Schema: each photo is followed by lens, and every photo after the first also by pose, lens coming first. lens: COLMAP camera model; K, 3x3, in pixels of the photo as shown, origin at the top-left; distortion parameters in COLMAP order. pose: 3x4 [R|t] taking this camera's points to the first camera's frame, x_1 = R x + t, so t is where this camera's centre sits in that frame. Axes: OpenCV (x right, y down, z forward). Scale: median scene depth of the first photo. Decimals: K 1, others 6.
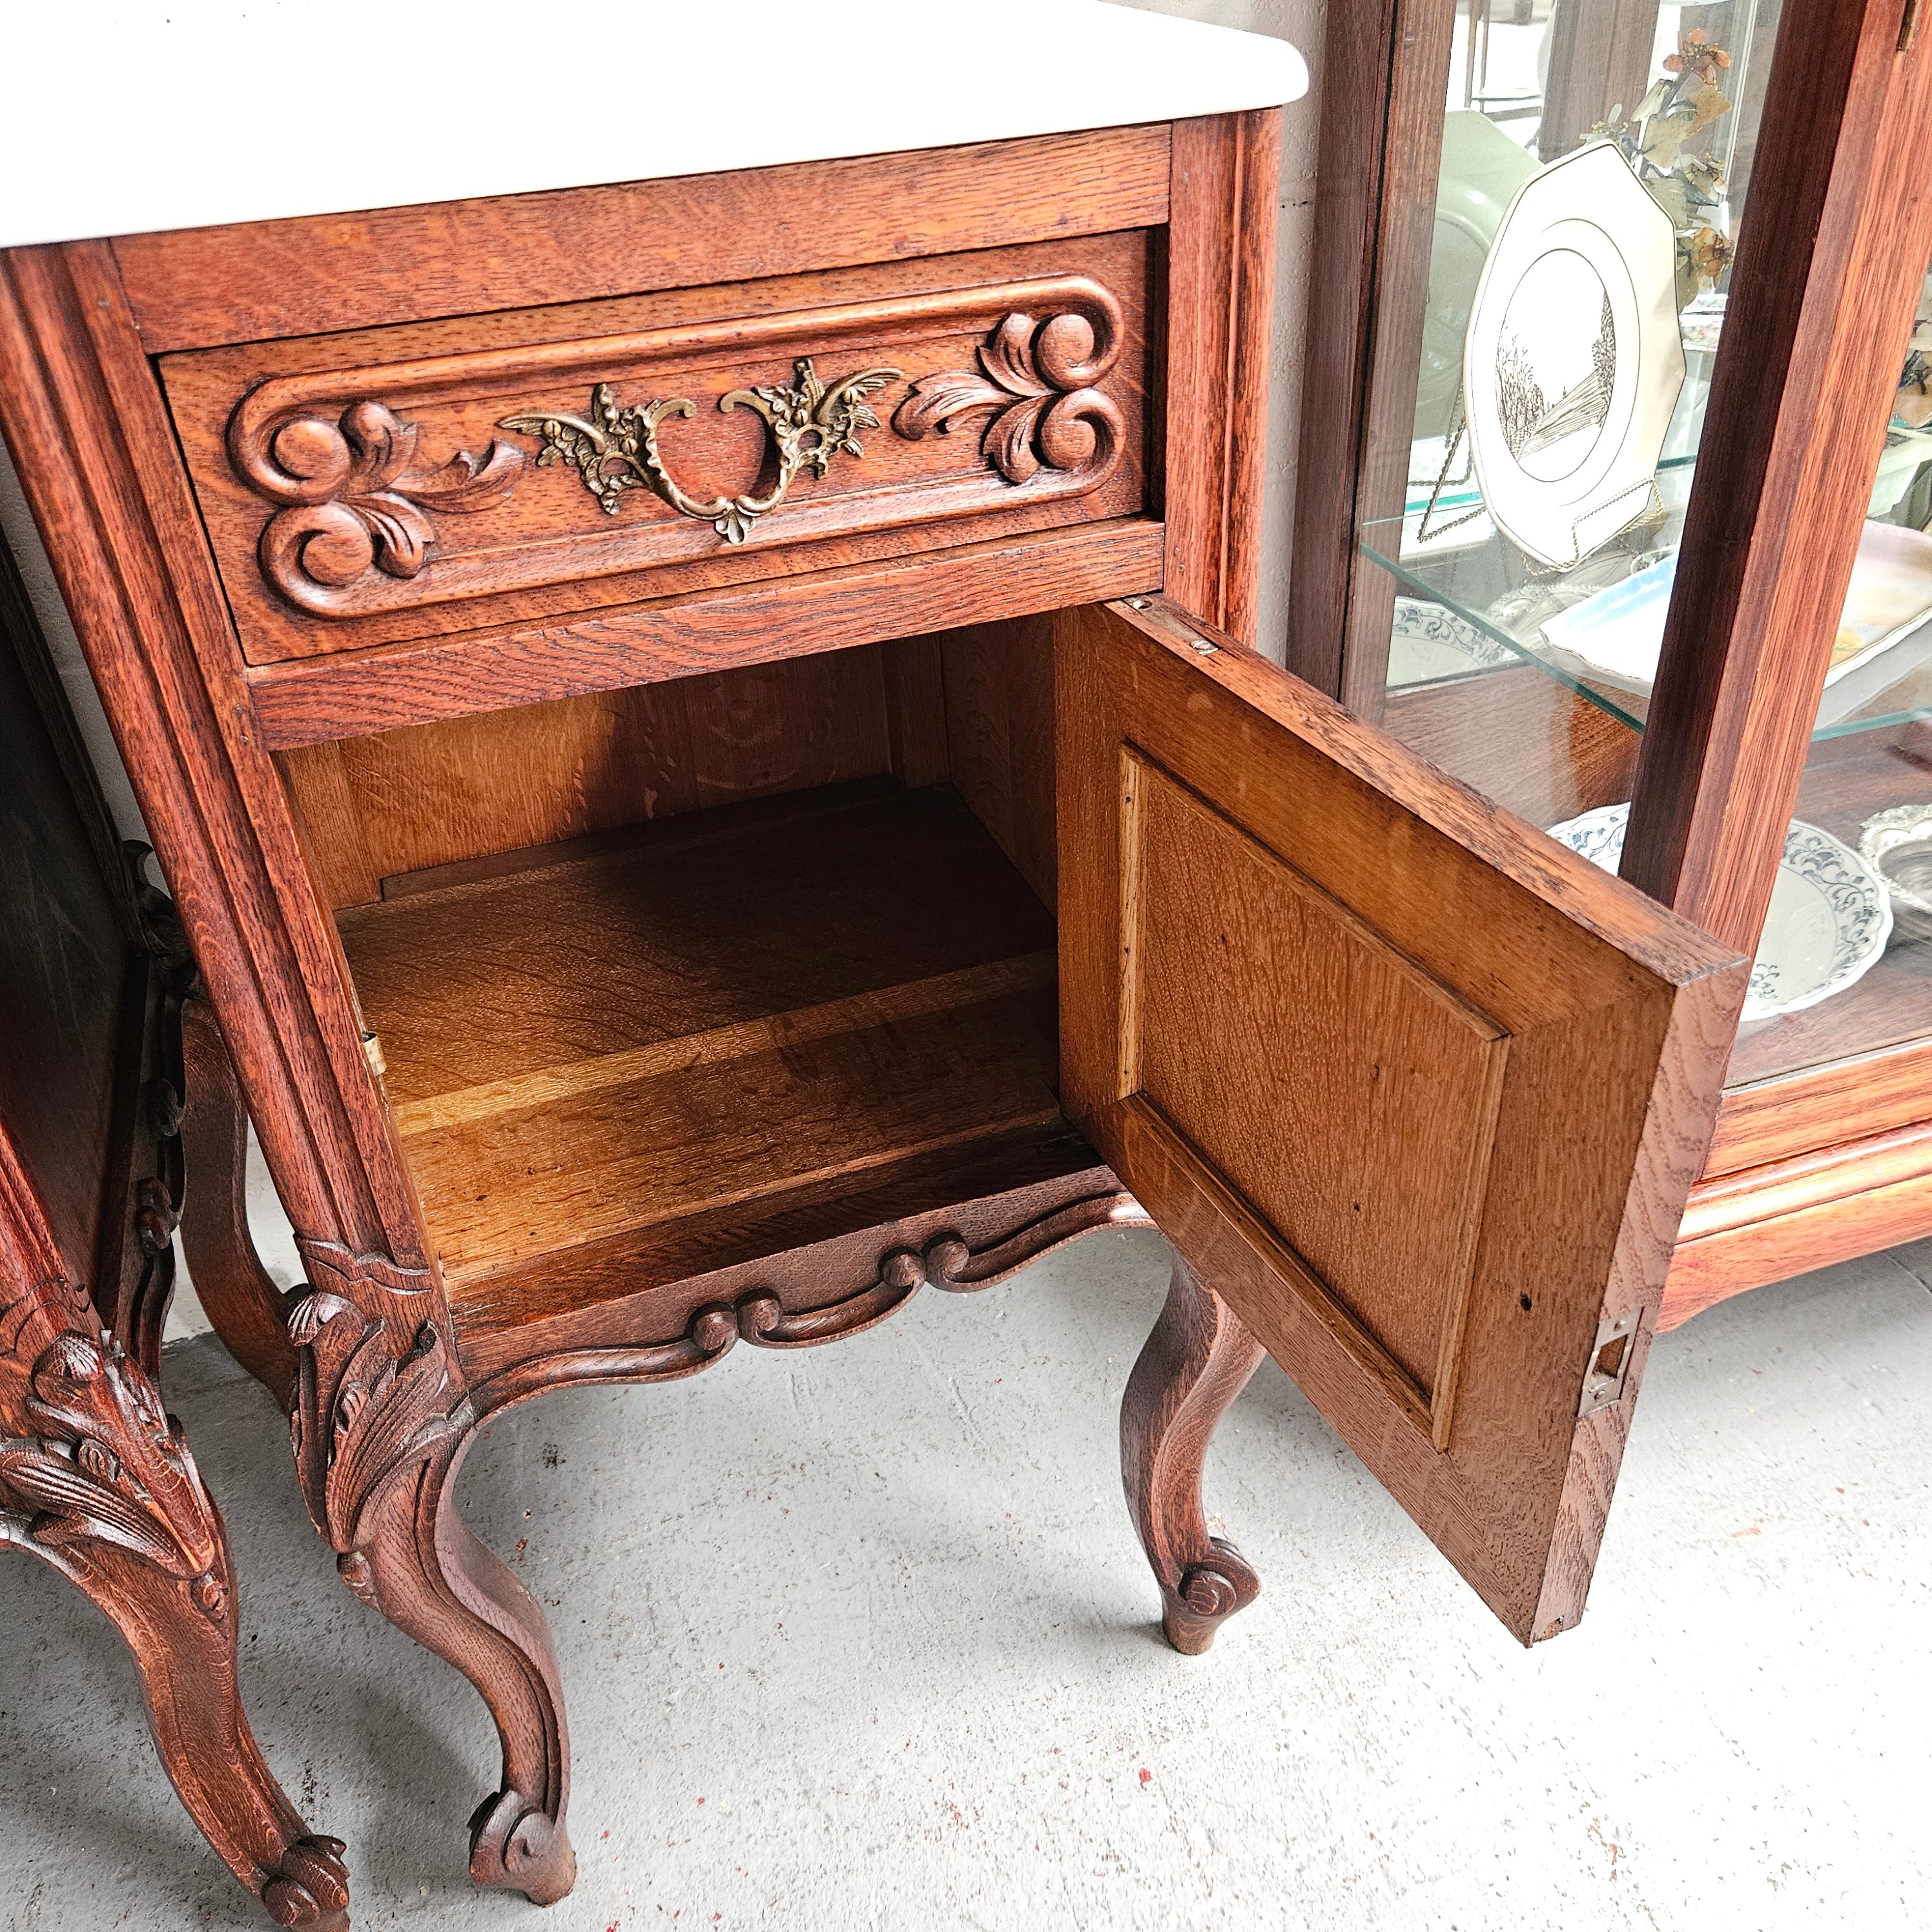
lens RADIAL K [[1744.5, 0, 962.9], [0, 1744.5, 959.3], [0, 0, 1]] dist [0.065194, -0.063858]
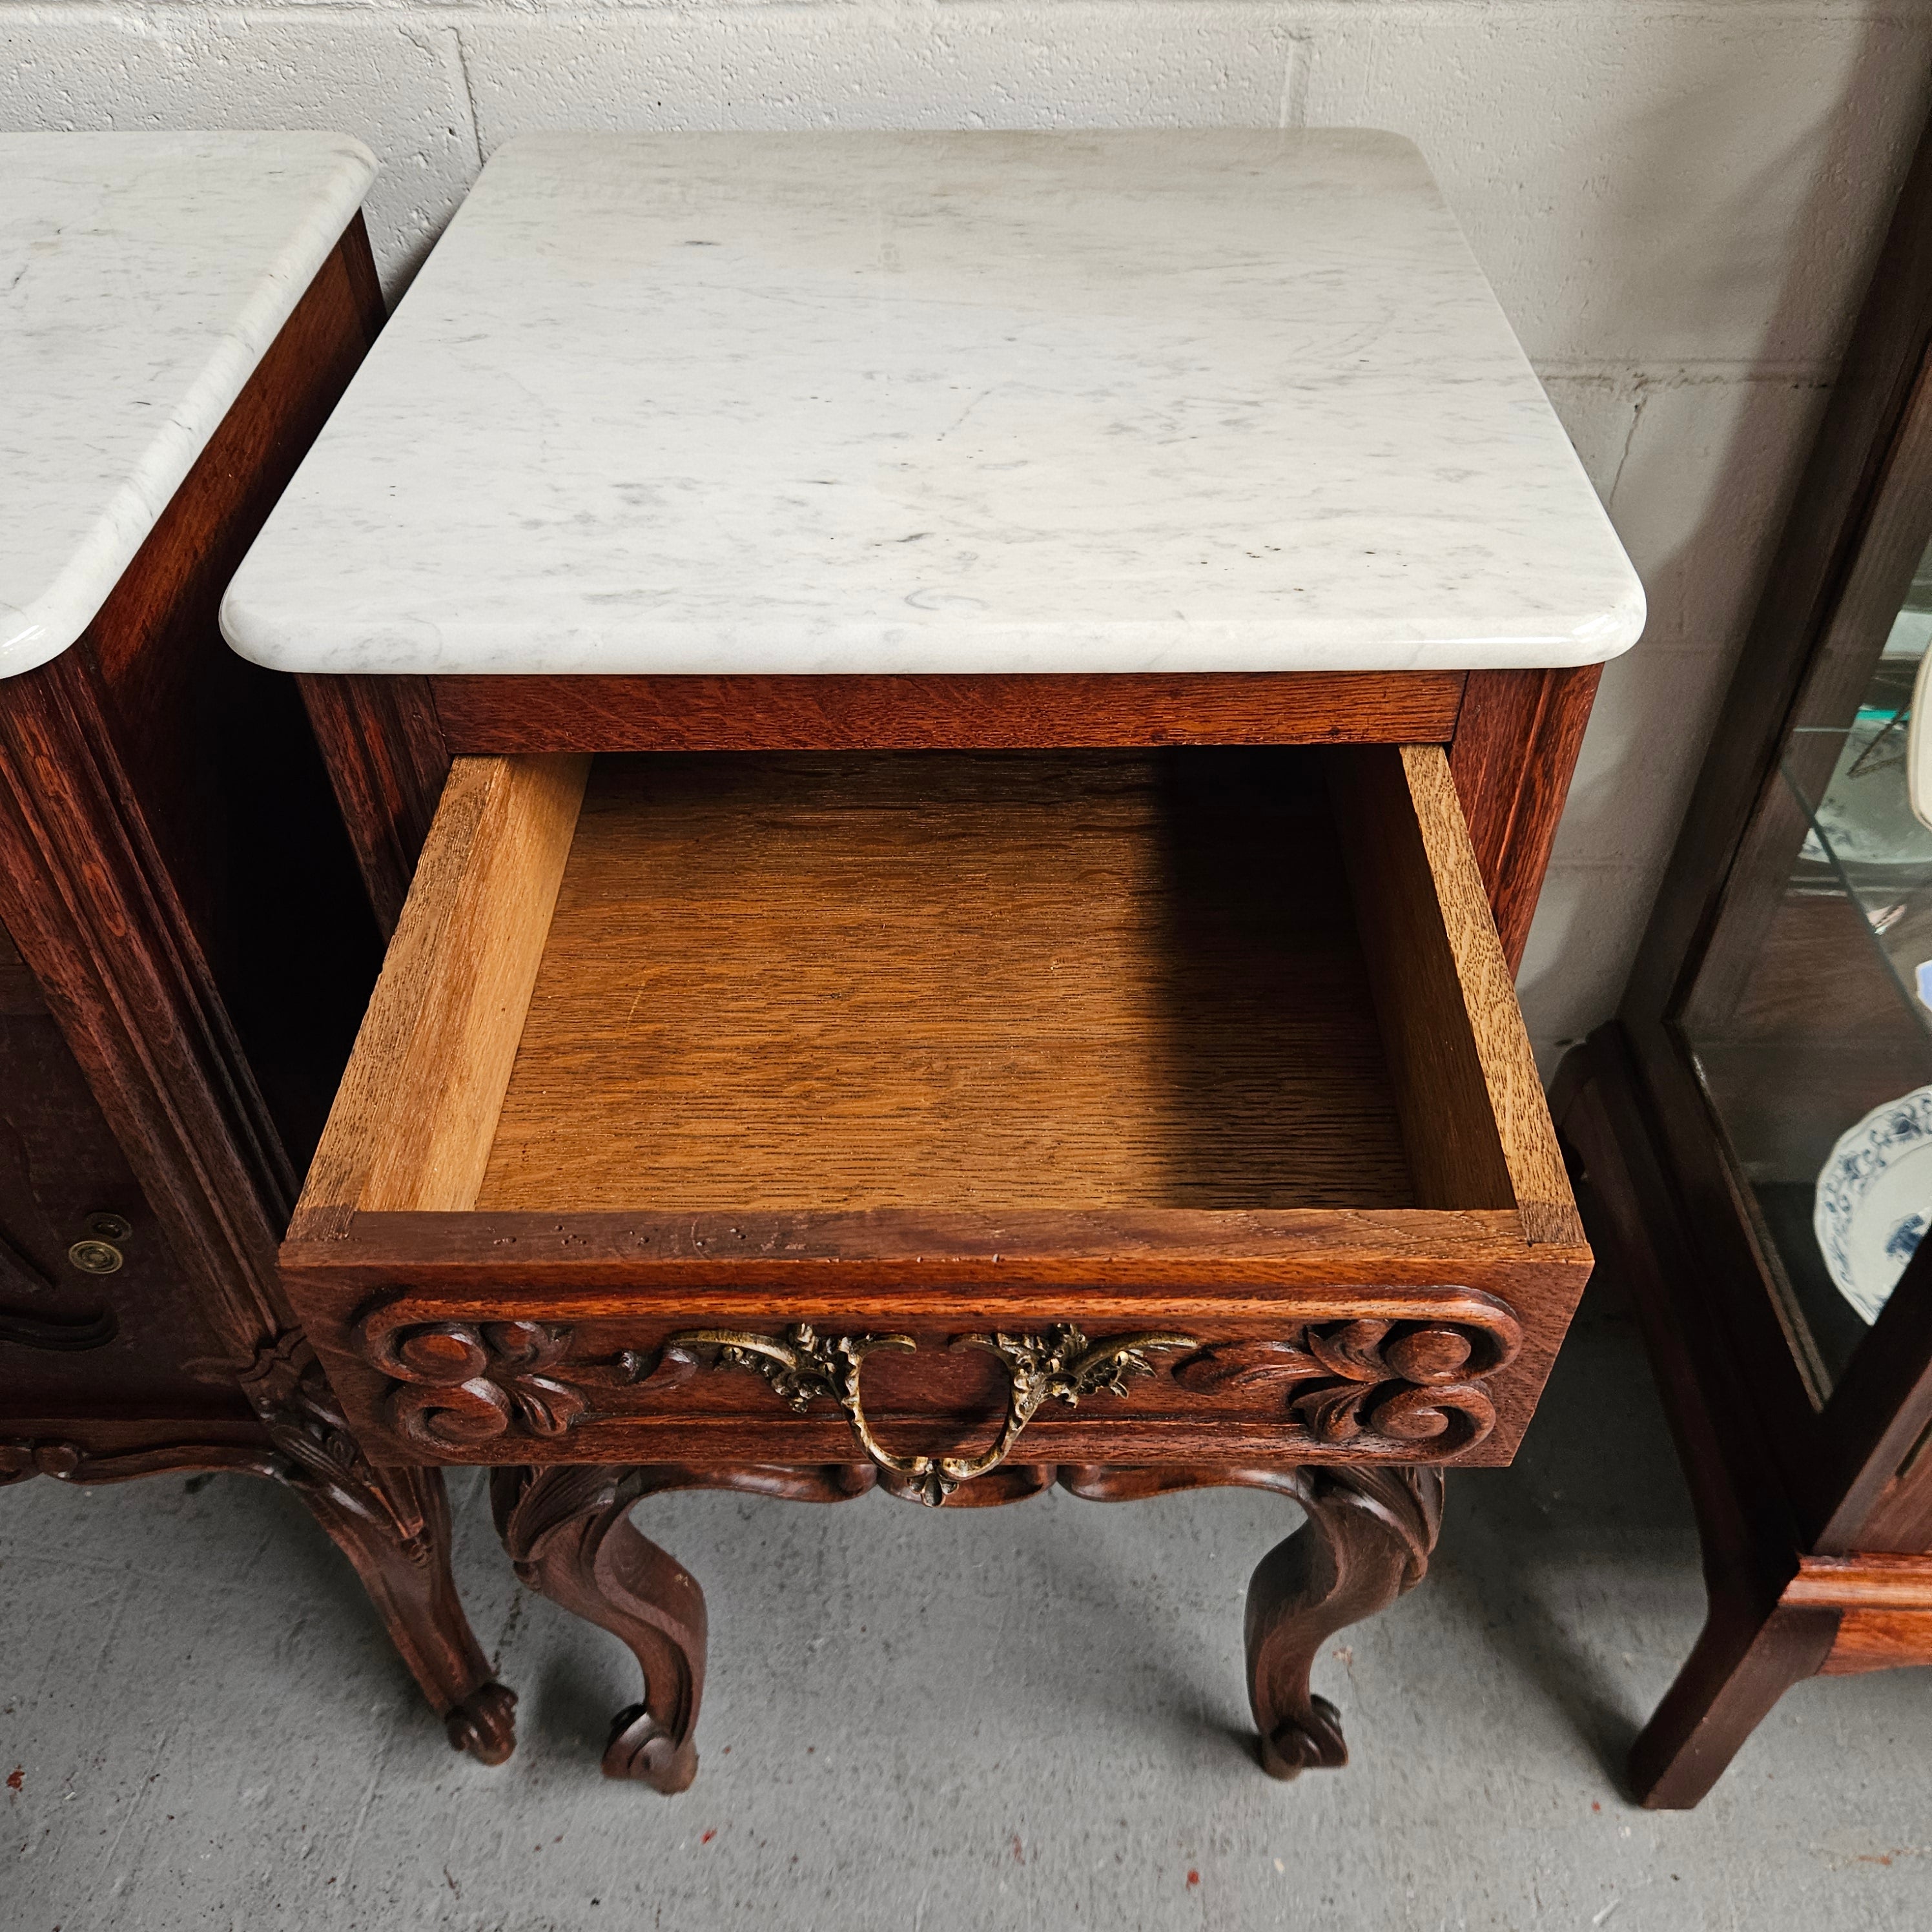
lens RADIAL K [[1773.2, 0, 968.9], [0, 1773.2, 943.3], [0, 0, 1]] dist [0.015987, 0.000000]
pose [[0.940346, 0.258844, -0.220793, 0.095767], [-0.218761, 0.957045, 0.190287, -0.378987], [0.260564, -0.130635, 0.956578, -0.007279]]
